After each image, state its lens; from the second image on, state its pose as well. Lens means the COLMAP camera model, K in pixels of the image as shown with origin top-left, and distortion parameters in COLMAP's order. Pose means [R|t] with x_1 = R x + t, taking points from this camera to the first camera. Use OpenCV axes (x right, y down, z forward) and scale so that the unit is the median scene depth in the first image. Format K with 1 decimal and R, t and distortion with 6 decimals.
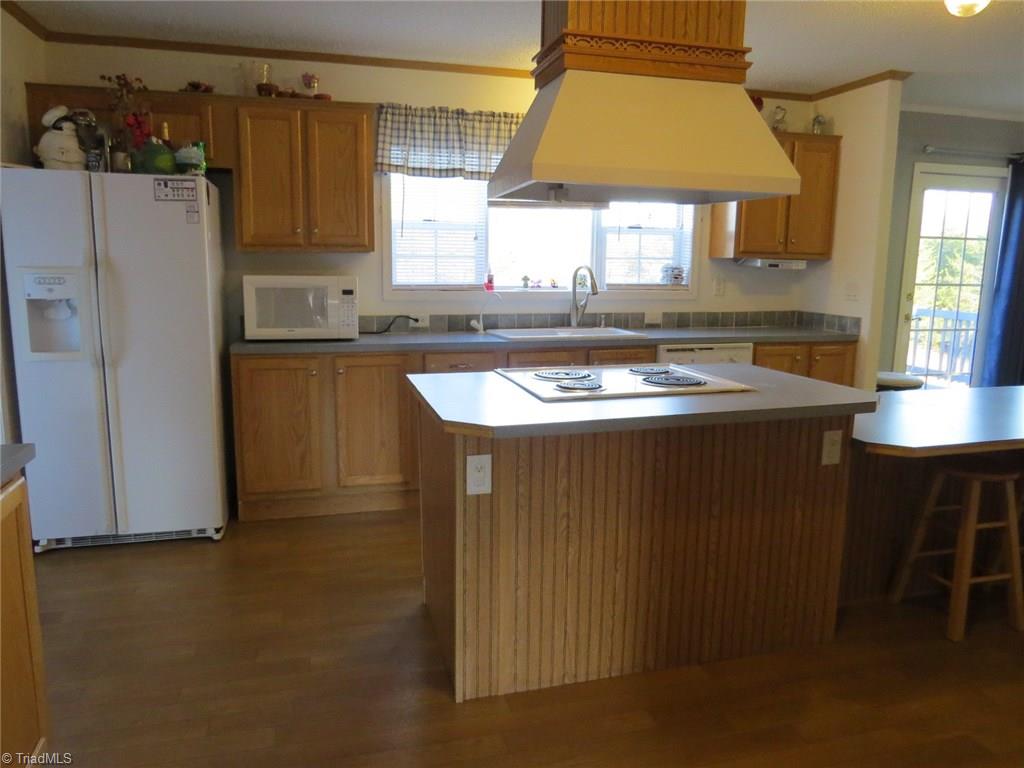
lens RADIAL K [[739.5, 0, 513.9], [0, 739.5, 384.5], [0, 0, 1]] dist [-0.021849, -0.000557]
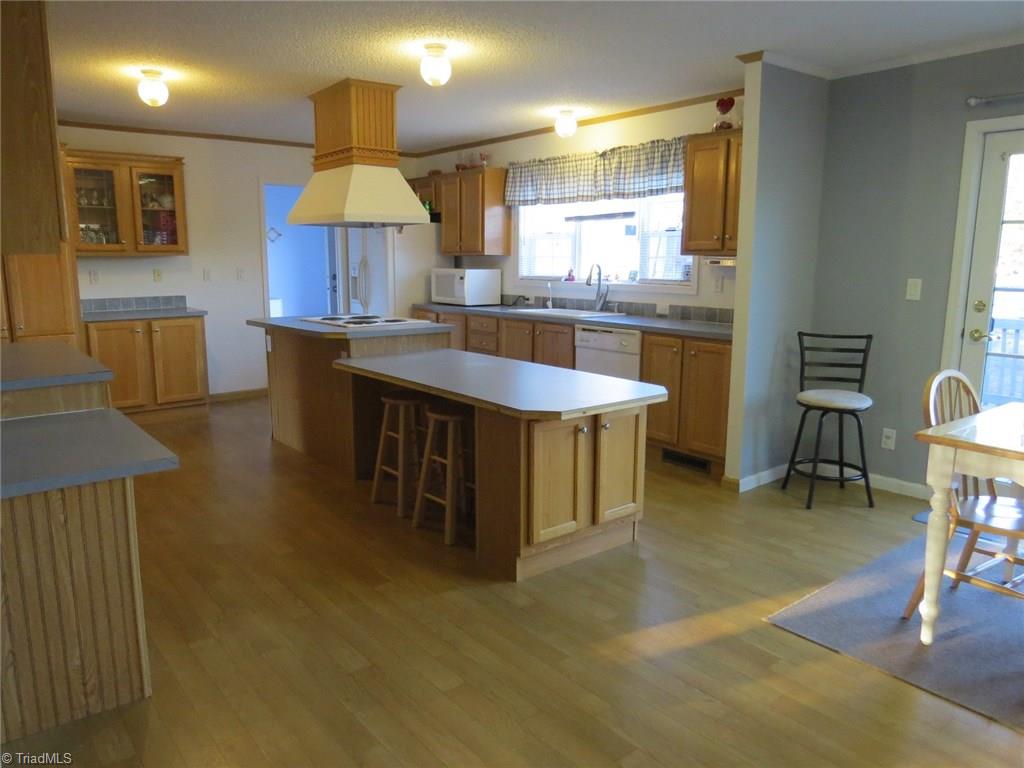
lens RADIAL K [[739.5, 0, 508.5], [0, 739.5, 381.9], [0, 0, 1]] dist [-0.021849, -0.000557]
pose [[0.379066, 0.142570, -0.914321, 1.259890], [-0.153358, 0.984076, 0.089867, -0.049463], [0.912573, 0.106153, 0.394894, 0.374078]]
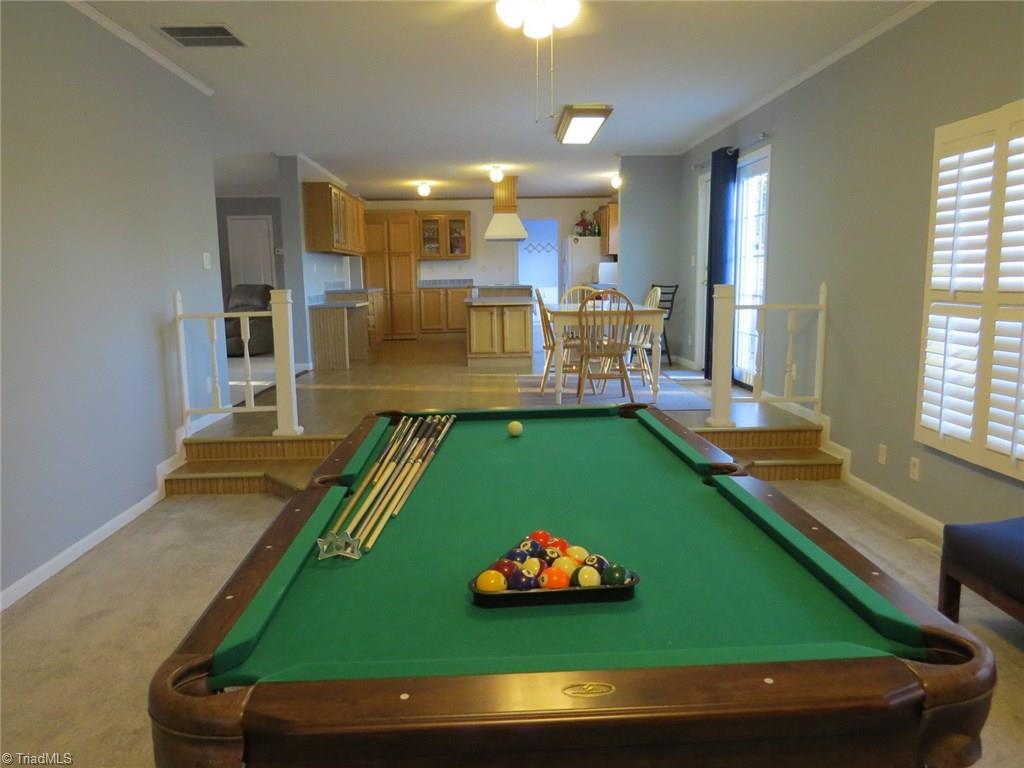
lens RADIAL K [[739.5, 0, 517.1], [0, 739.5, 386.2], [0, 0, 1]] dist [-0.021849, -0.000557]
pose [[-0.232596, 0.132320, -0.963530, 2.211318], [-0.154754, 0.973044, 0.170984, -0.091100], [0.960183, 0.188881, -0.205849, 1.018144]]
